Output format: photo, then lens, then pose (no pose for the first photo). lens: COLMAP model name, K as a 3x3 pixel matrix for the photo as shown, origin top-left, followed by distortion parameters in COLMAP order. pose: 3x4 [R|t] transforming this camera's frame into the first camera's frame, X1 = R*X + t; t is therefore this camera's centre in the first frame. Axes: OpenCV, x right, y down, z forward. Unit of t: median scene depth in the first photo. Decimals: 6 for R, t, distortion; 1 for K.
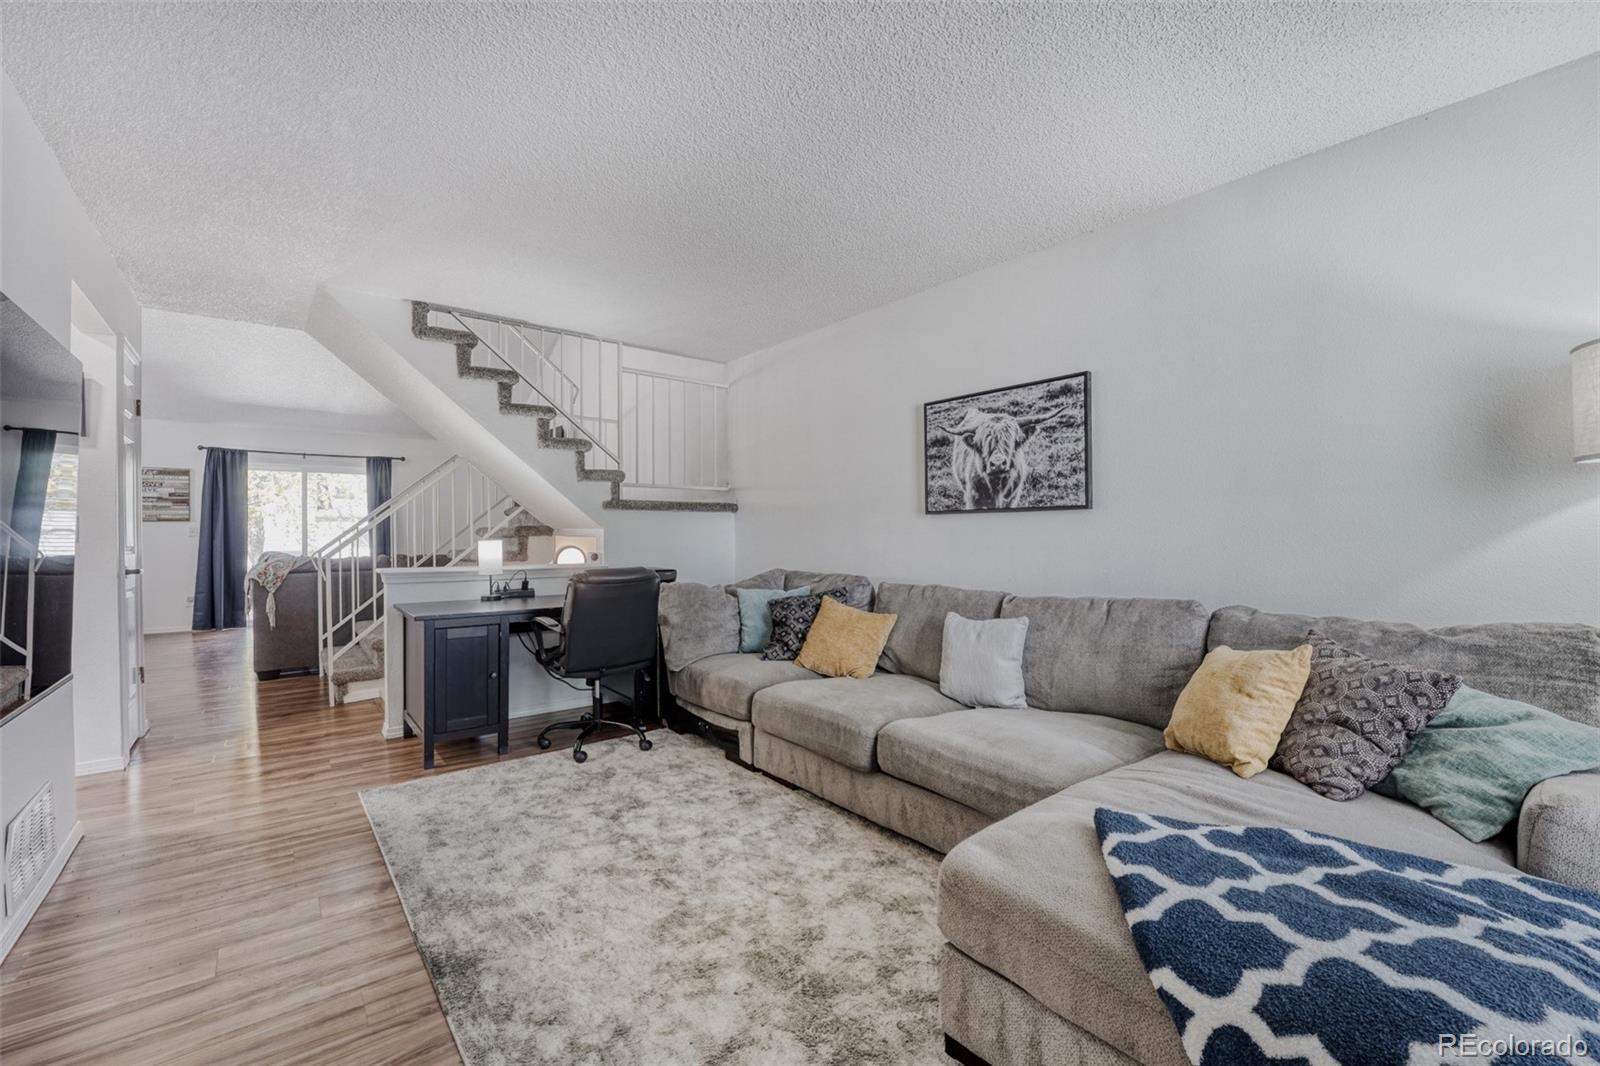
lens RADIAL K [[654.3, 0, 792.4], [0, 654.3, 534.5], [0, 0, 1]] dist [-0.024632, 0.003060]
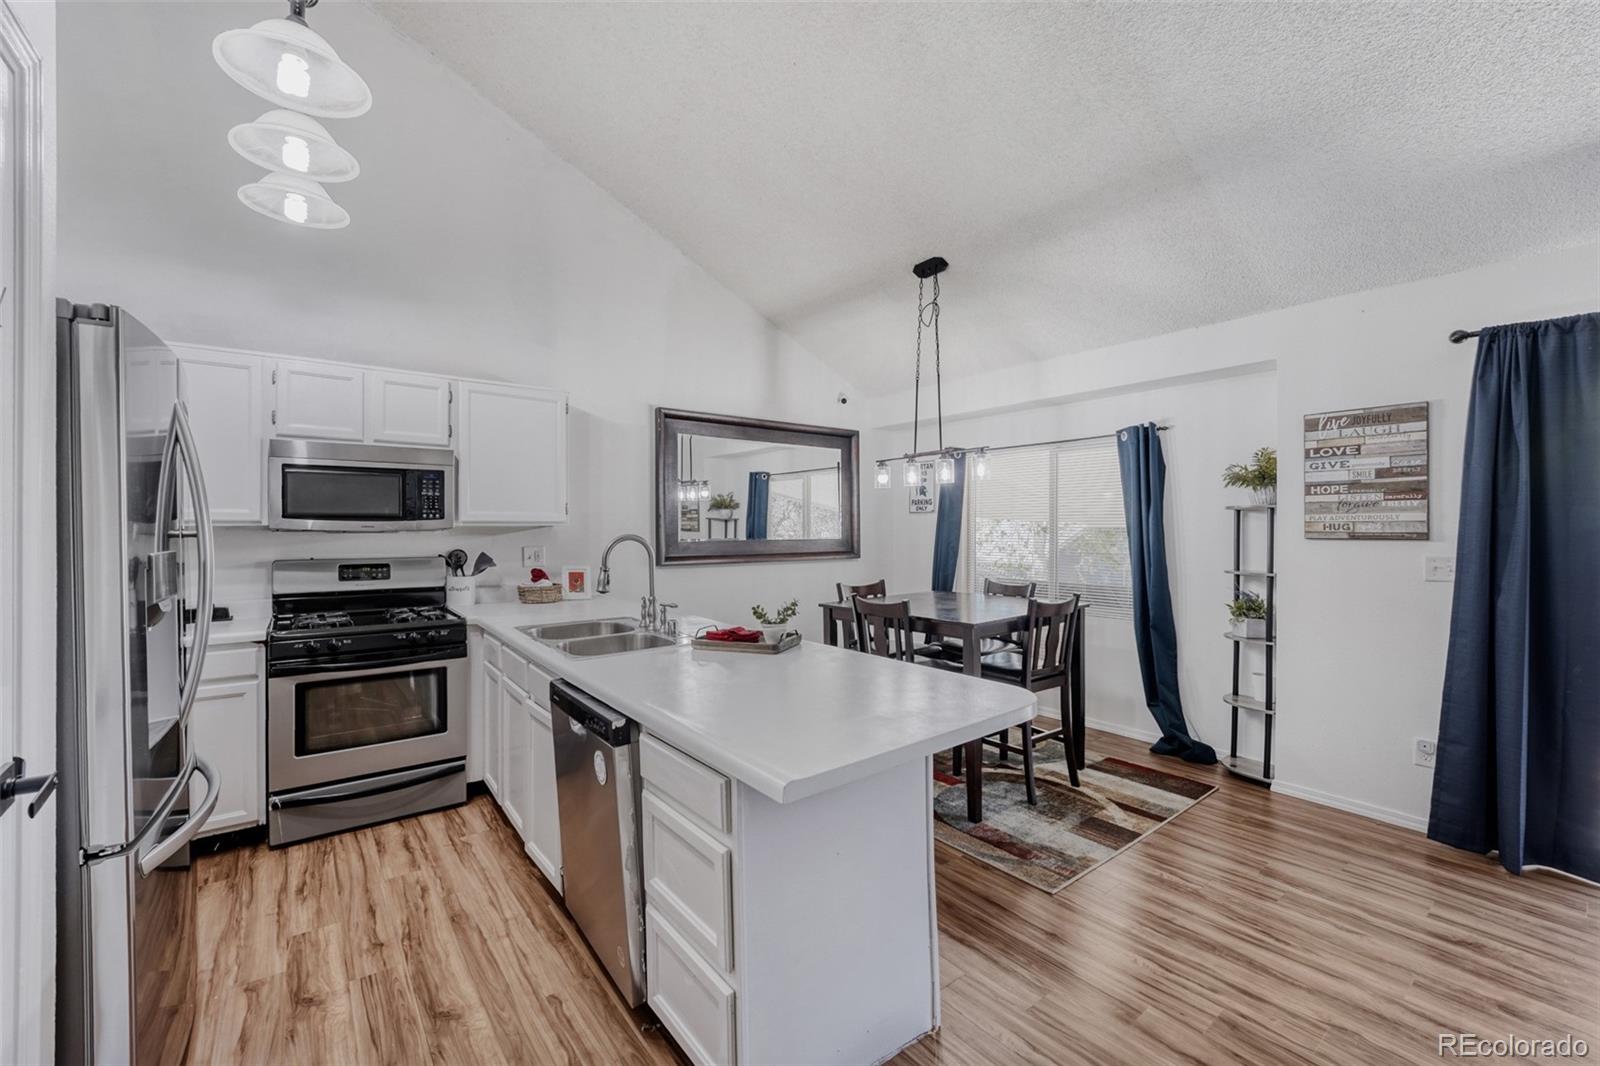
lens RADIAL K [[654.3, 0, 822.1], [0, 654.3, 529.3], [0, 0, 1]] dist [-0.024632, 0.003060]
pose [[-0.019568, 0.003883, -0.999801, -1.312040], [-0.004551, 0.999982, 0.003973, -0.063820], [0.999798, 0.004628, -0.019550, 1.535509]]
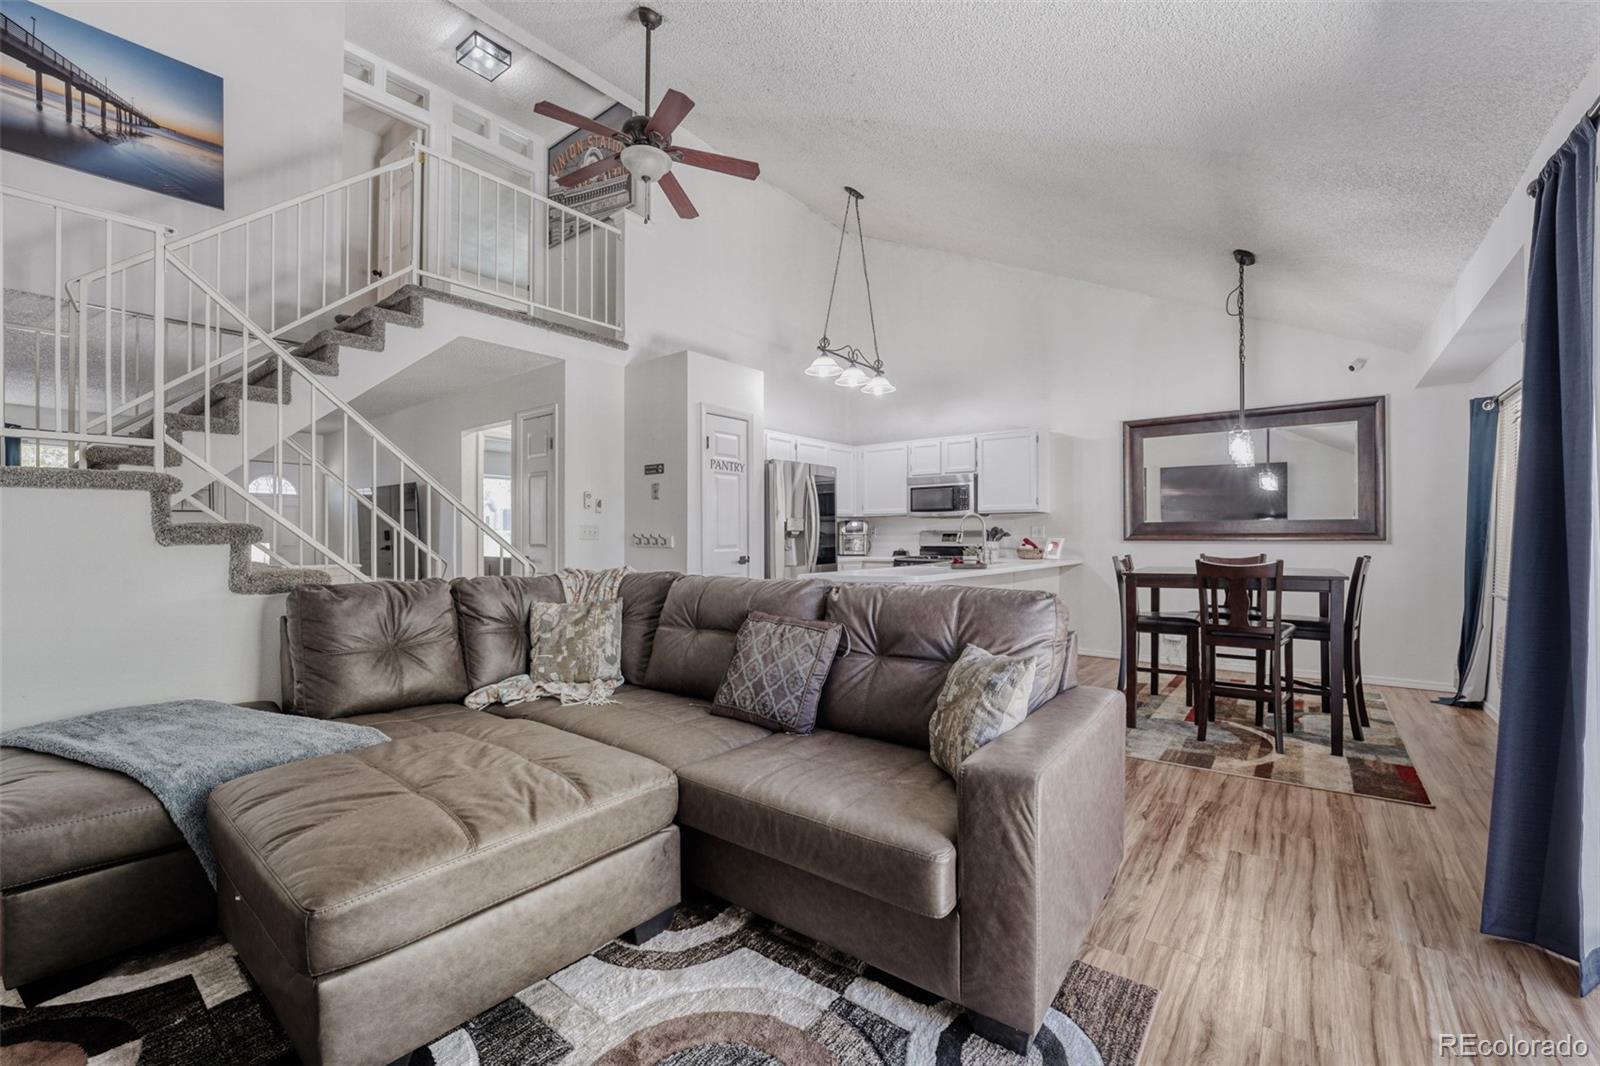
lens RADIAL K [[654.3, 0, 807.1], [0, 654.3, 546.3], [0, 0, 1]] dist [-0.024632, 0.003060]
pose [[-0.972094, 0.010479, -0.234356, -1.383705], [0.005432, 0.999739, 0.022172, -0.007505], [0.234527, 0.020280, -0.971898, 2.764109]]
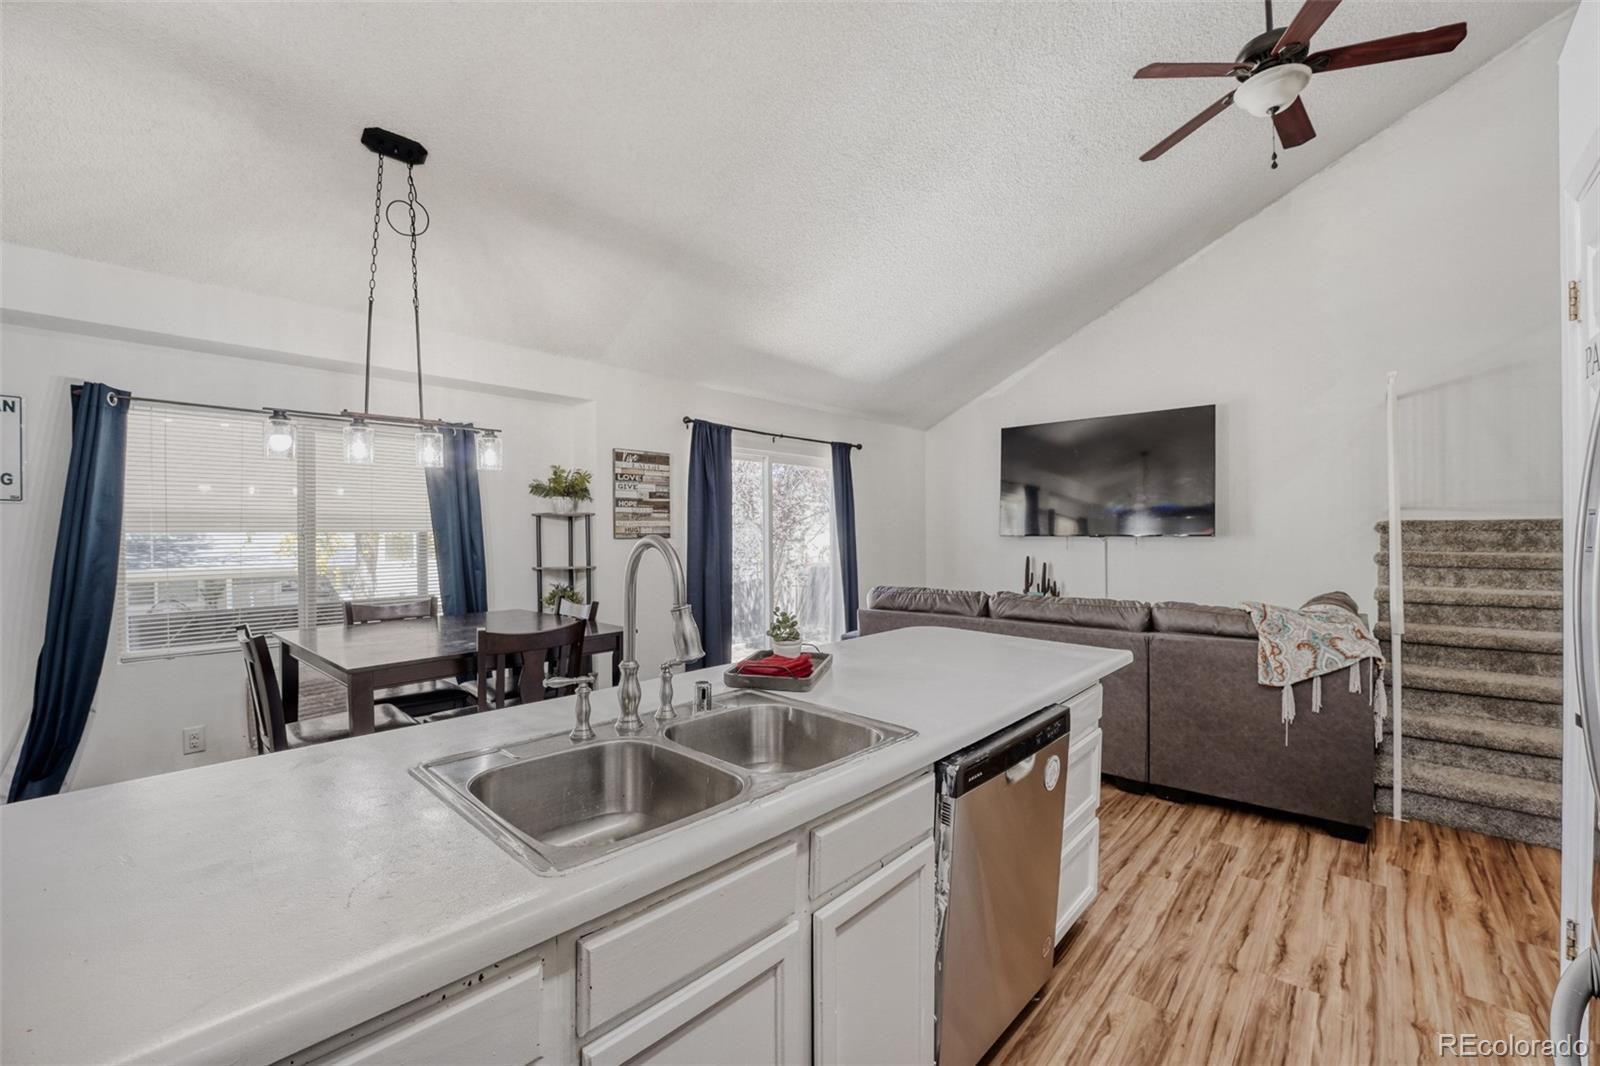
lens RADIAL K [[654.3, 0, 792.2], [0, 654.3, 537.0], [0, 0, 1]] dist [-0.024632, 0.003060]
pose [[0.990212, -0.001719, 0.139561, -2.140073], [0.001067, 0.999988, 0.004747, -0.057819], [-0.139568, -0.004552, 0.990202, 0.842038]]
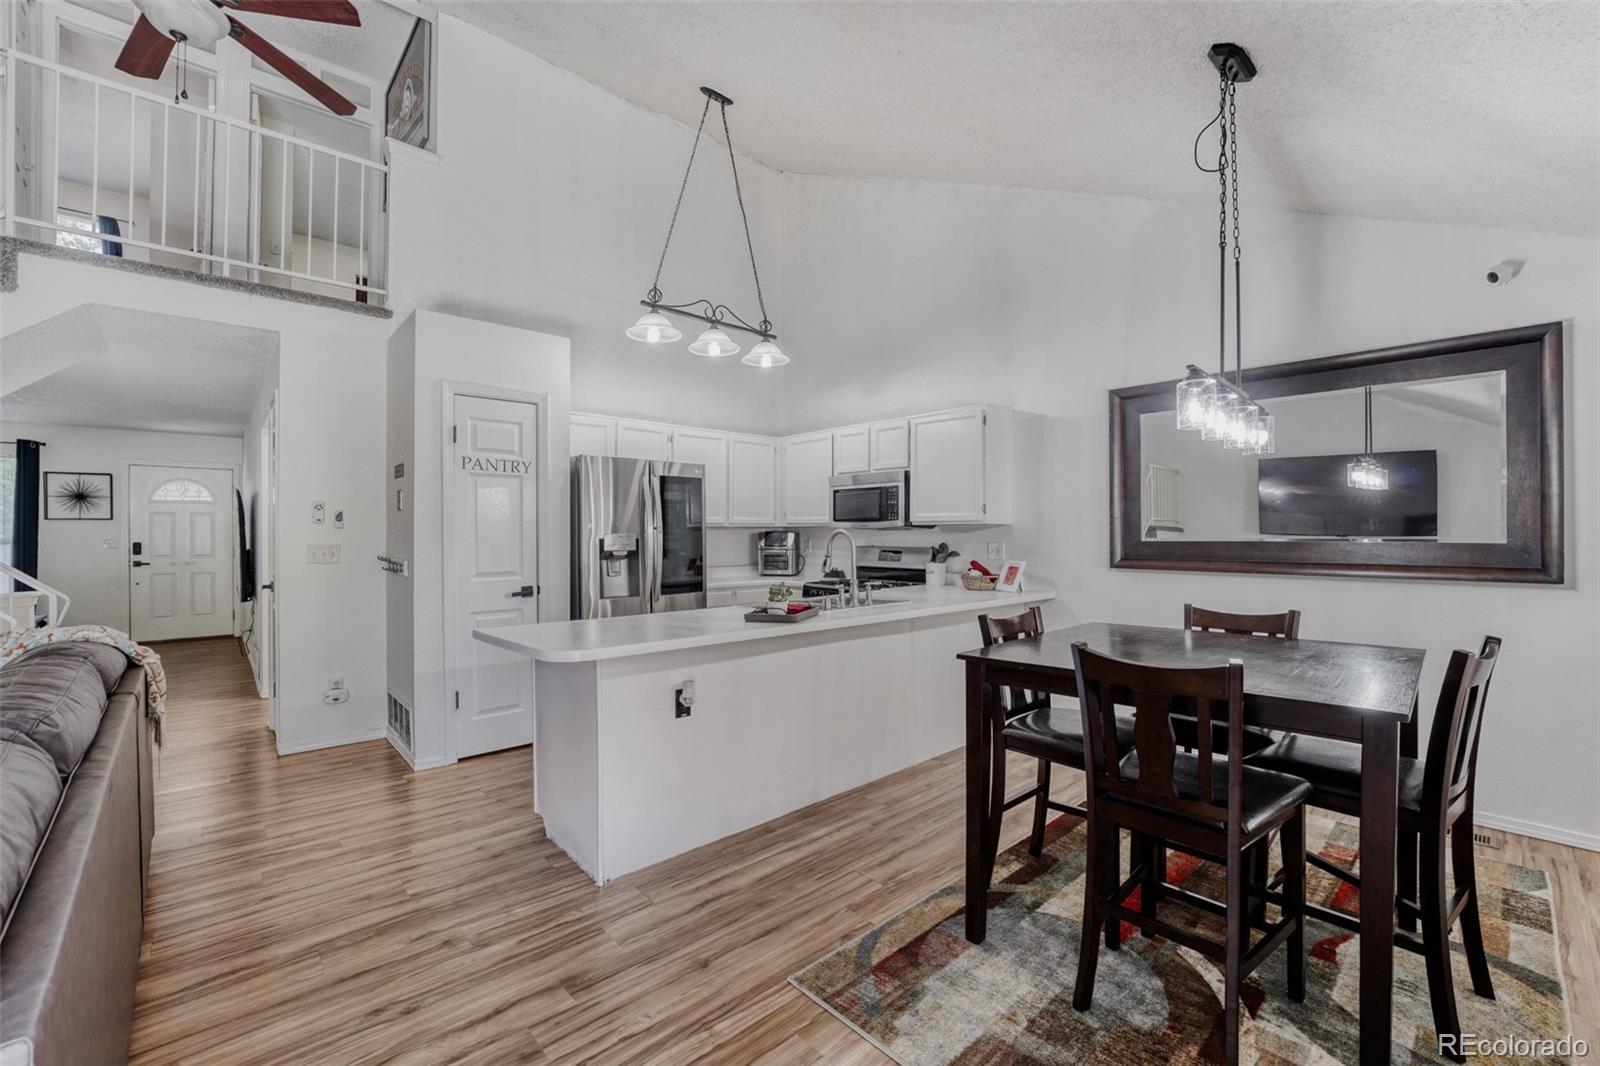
lens RADIAL K [[654.3, 0, 792.9], [0, 654.3, 537.6], [0, 0, 1]] dist [-0.024632, 0.003060]
pose [[-0.998434, 0.002619, -0.055879, -2.031888], [0.001911, 0.999917, 0.012711, -0.052932], [0.055907, 0.012584, -0.998357, 2.370555]]
